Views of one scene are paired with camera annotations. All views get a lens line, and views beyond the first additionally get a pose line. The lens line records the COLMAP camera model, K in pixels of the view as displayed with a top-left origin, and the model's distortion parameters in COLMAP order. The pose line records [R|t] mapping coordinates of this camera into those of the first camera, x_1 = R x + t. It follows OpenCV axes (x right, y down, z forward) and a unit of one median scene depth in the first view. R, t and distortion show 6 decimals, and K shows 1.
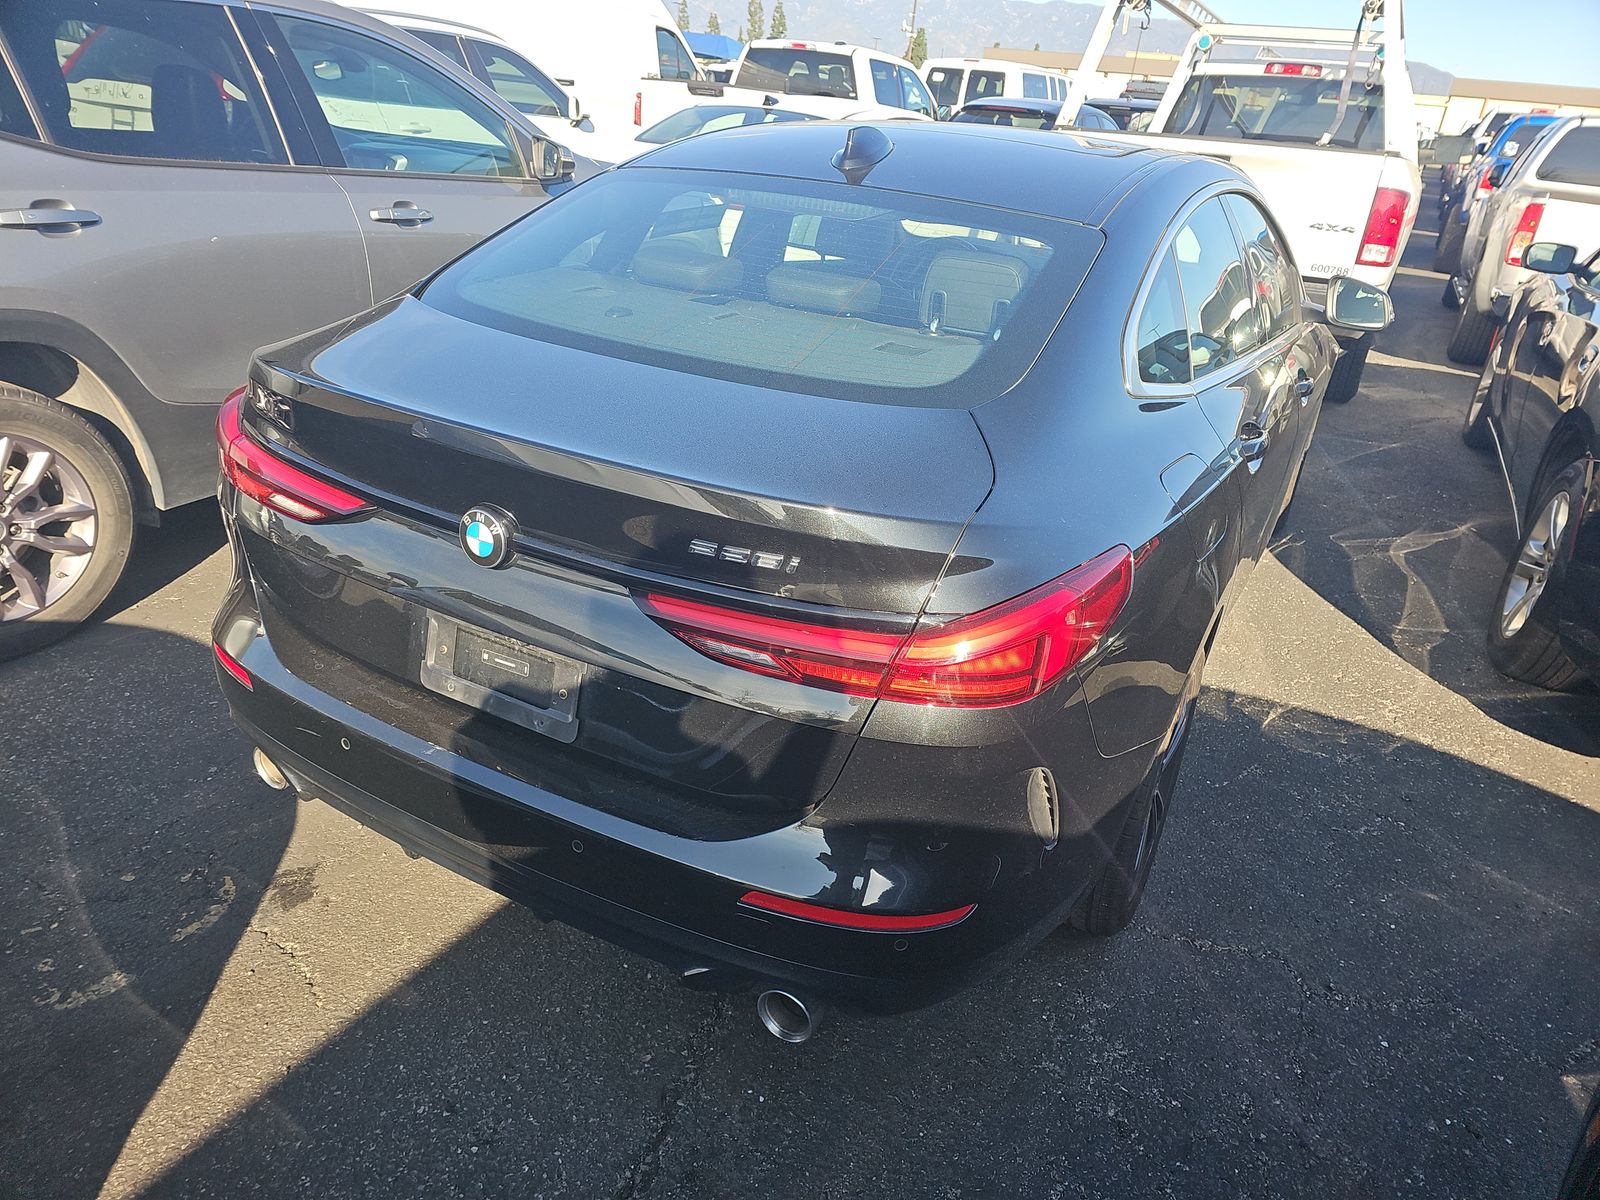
lens RADIAL K [[1049.7, 0, 817.0], [0, 1049.7, 611.0], [0, 0, 1]] dist [0.036771, -0.035149]
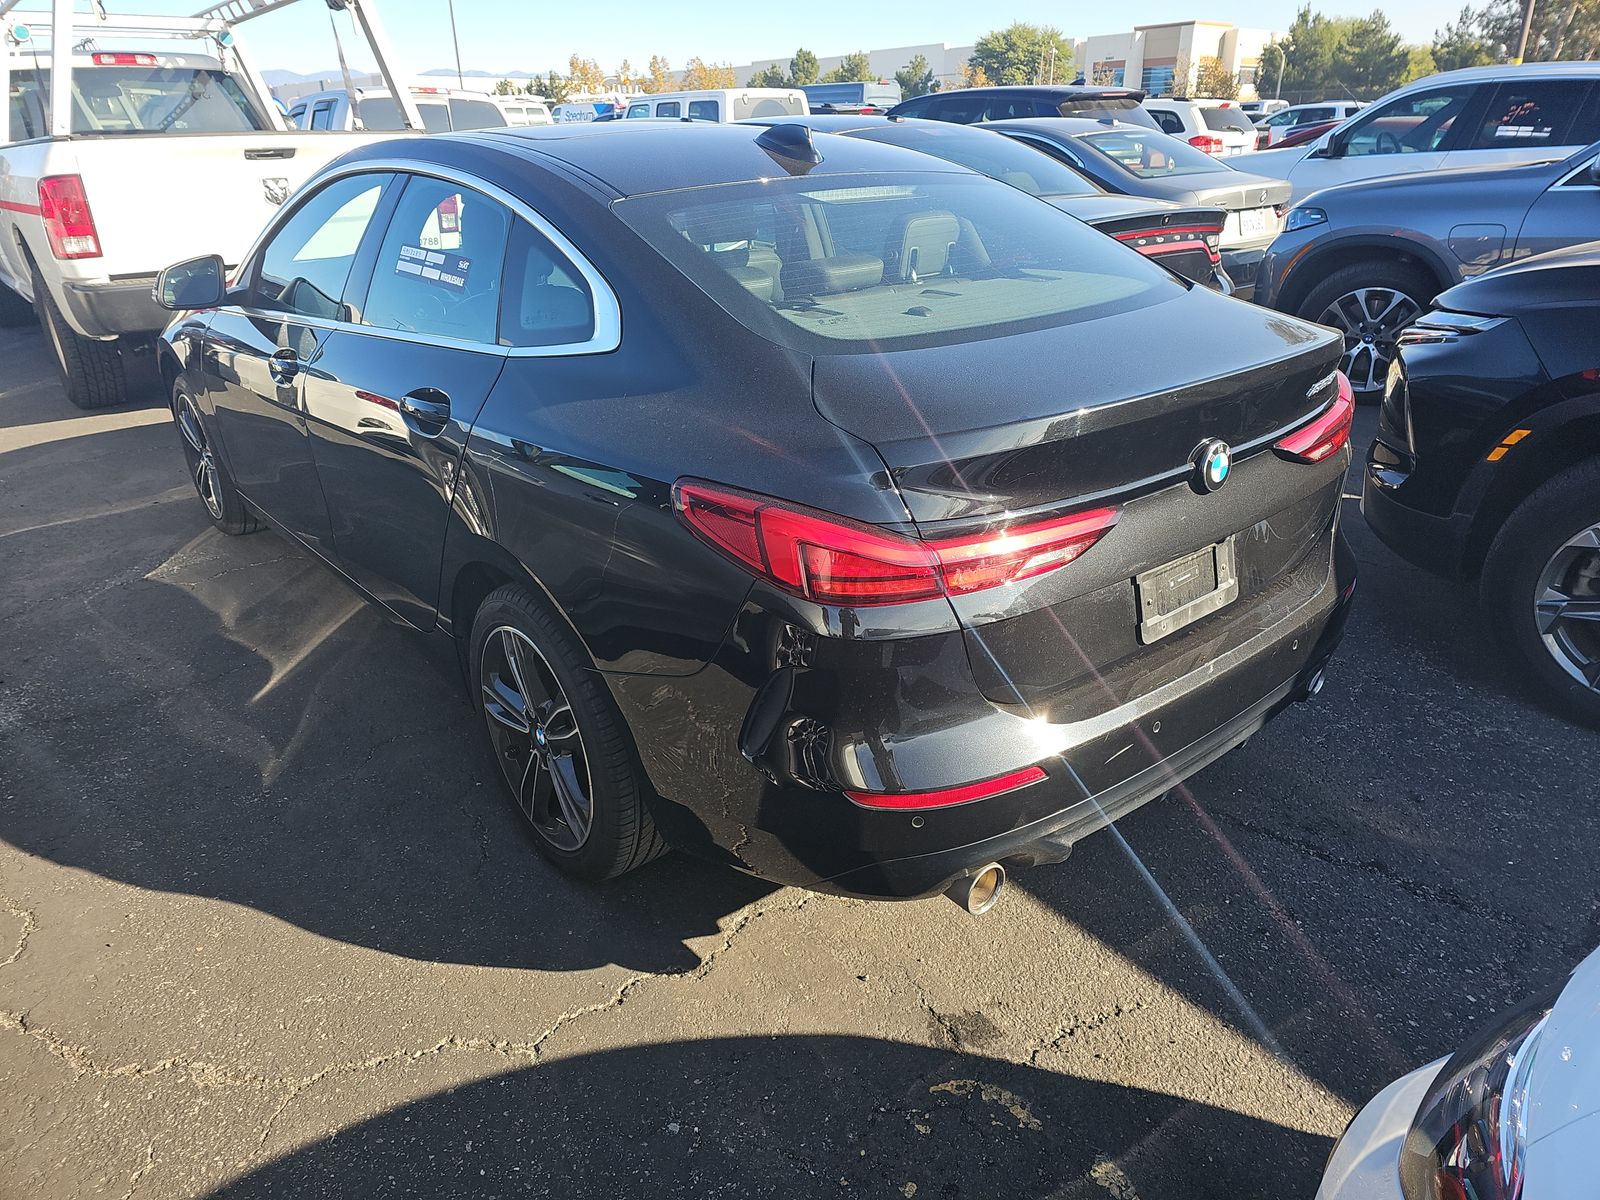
lens RADIAL K [[1045.5, 0, 807.7], [0, 1045.5, 593.6], [0, 0, 1]] dist [0.038798, -0.034424]
pose [[0.370727, -0.450502, 0.812164, -1.017414], [0.446260, 0.853319, 0.269627, -0.317047], [-0.814502, 0.262478, 0.517389, 0.524752]]
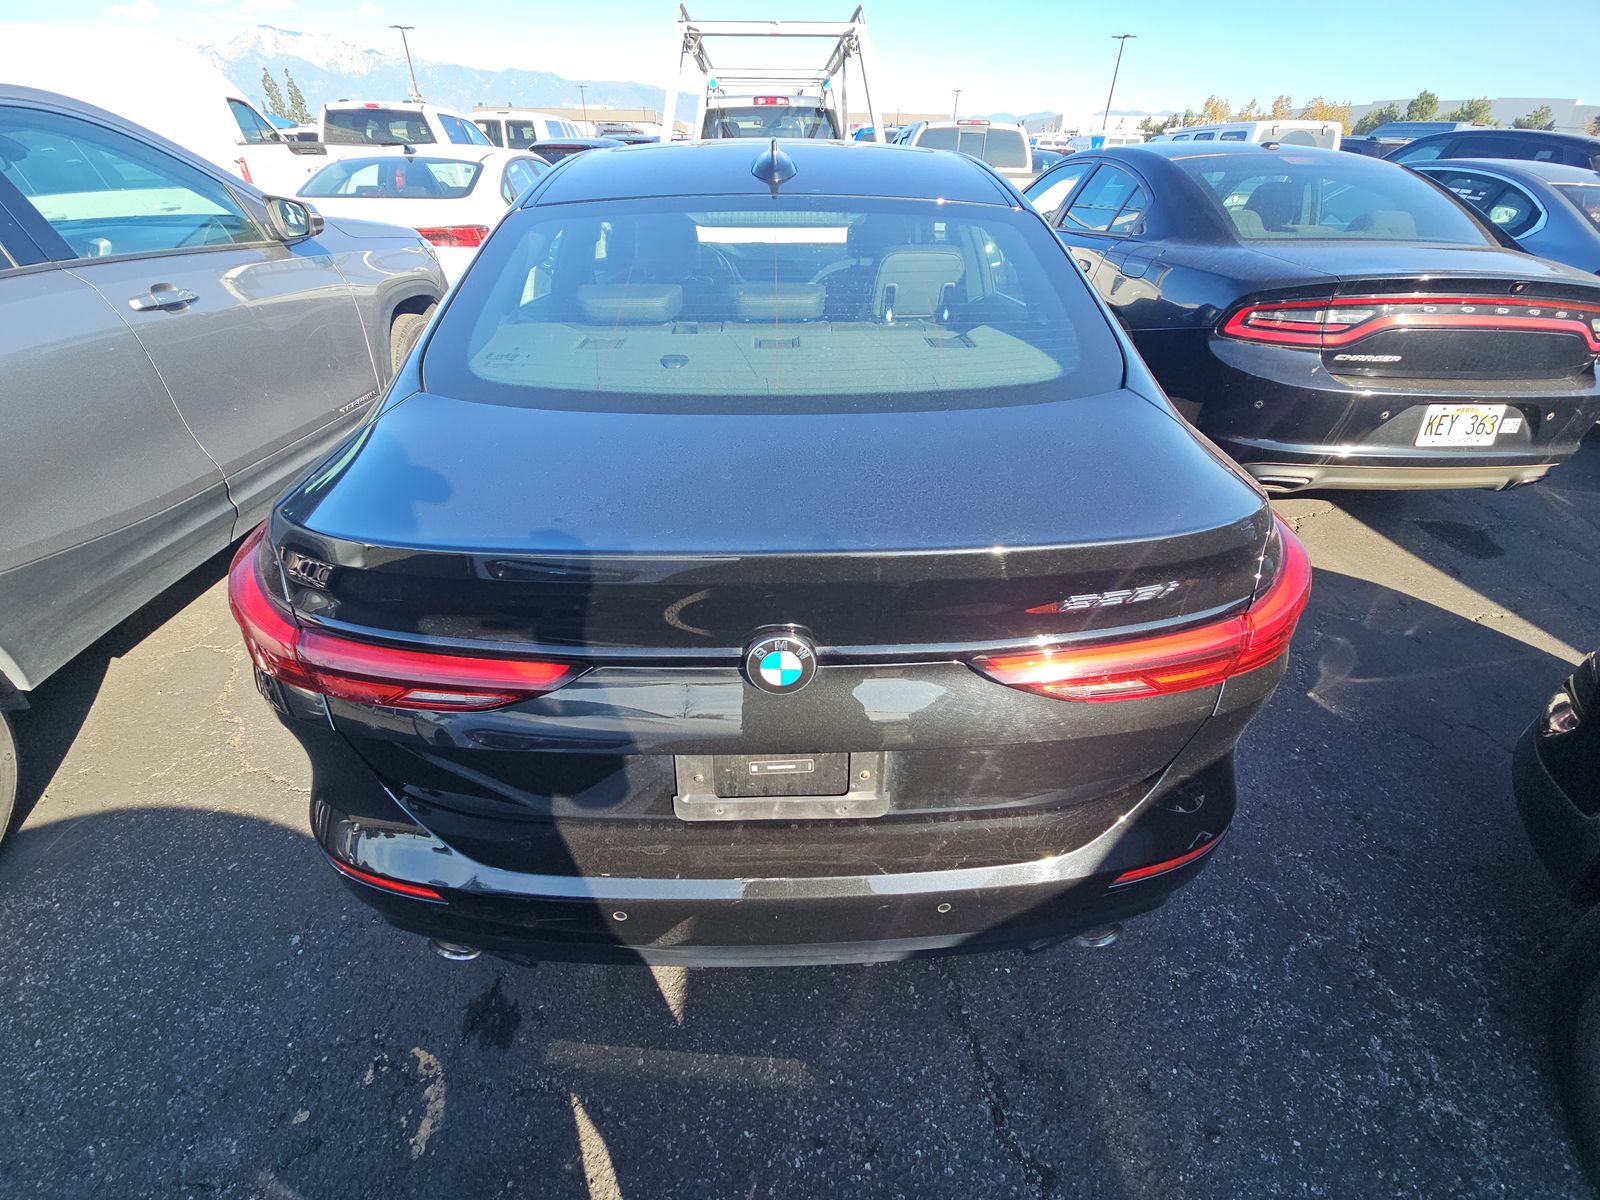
lens RADIAL K [[645.2, 0, 794.5], [0, 645.2, 589.1], [0, 0, 1]] dist [0.004011, -0.006050]
pose [[0.866545, -0.334080, 0.370796, -0.318875], [0.271556, 0.938932, 0.211337, -0.155558], [-0.418755, -0.082441, 0.904349, 0.348517]]
